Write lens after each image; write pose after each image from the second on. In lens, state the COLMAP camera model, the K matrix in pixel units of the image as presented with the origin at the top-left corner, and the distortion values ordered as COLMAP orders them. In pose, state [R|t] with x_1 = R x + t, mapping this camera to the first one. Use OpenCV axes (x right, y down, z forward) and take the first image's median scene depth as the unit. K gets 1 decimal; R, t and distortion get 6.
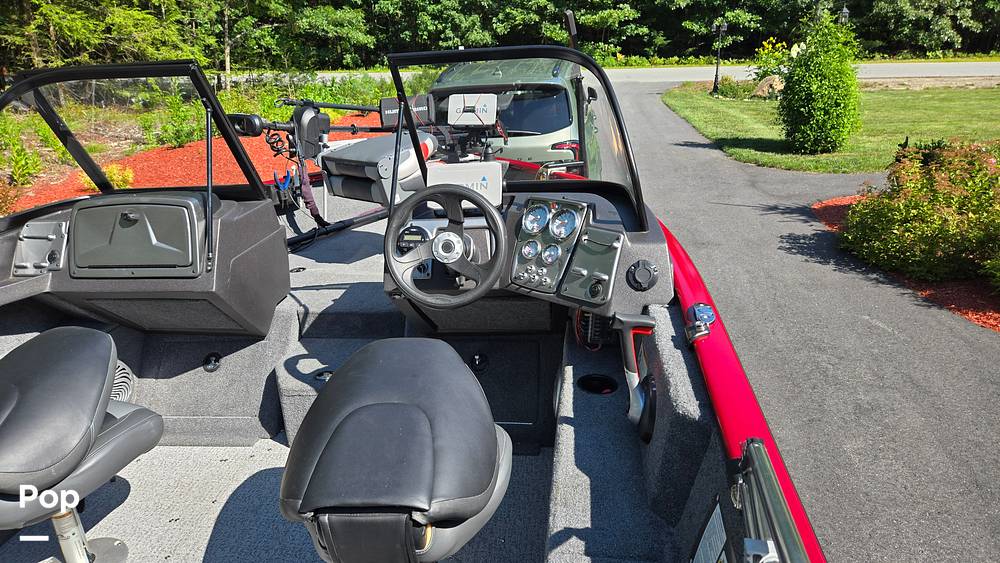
lens RADIAL K [[678.2, 0, 497.2], [0, 678.2, 276.9], [0, 0, 1]] dist [0.075635, -0.078046]
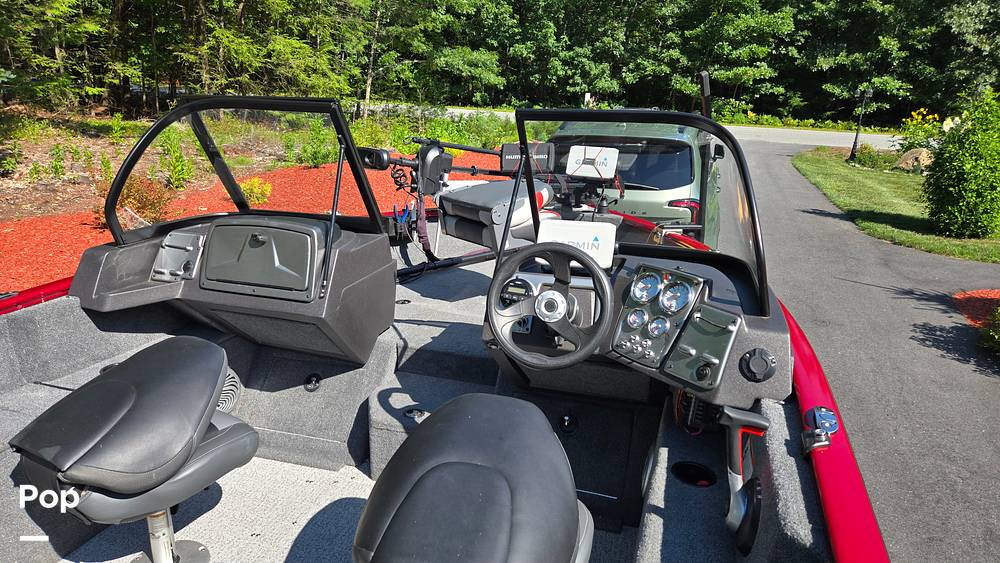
lens RADIAL K [[672.2, 0, 491.5], [0, 672.2, 282.5], [0, 0, 1]] dist [0.084946, -0.087851]
pose [[0.980116, 0.120412, -0.157711, -0.004219], [-0.127822, 0.991081, -0.037679, -0.016148], [0.151767, 0.057089, 0.986766, 0.014191]]
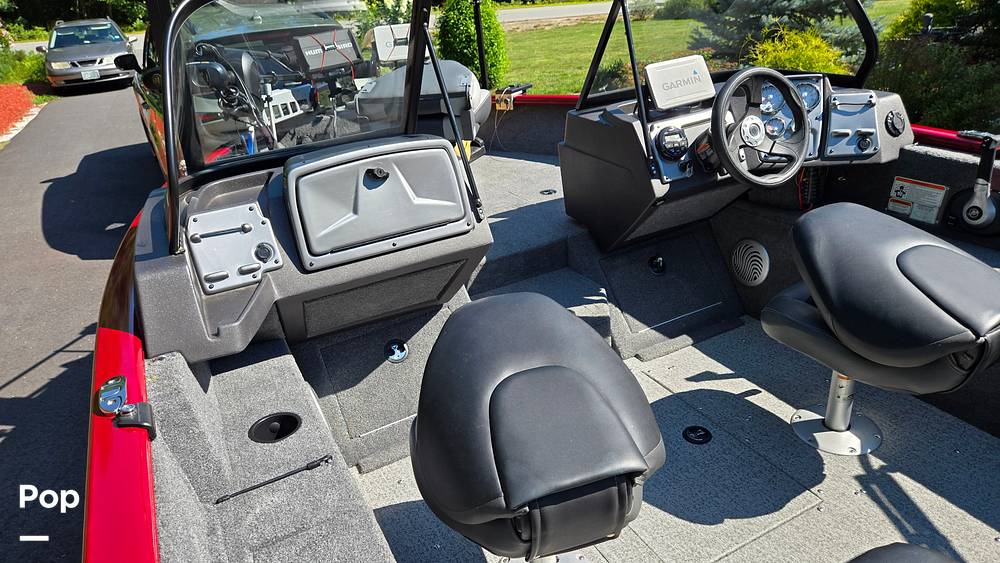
lens RADIAL K [[678.2, 0, 497.2], [0, 678.2, 276.9], [0, 0, 1]] dist [0.075635, -0.078046]
pose [[0.813501, -0.253350, 0.523478, -0.526857], [0.228530, 0.966974, 0.112849, -0.018641], [-0.534781, 0.027827, 0.844533, 0.185389]]
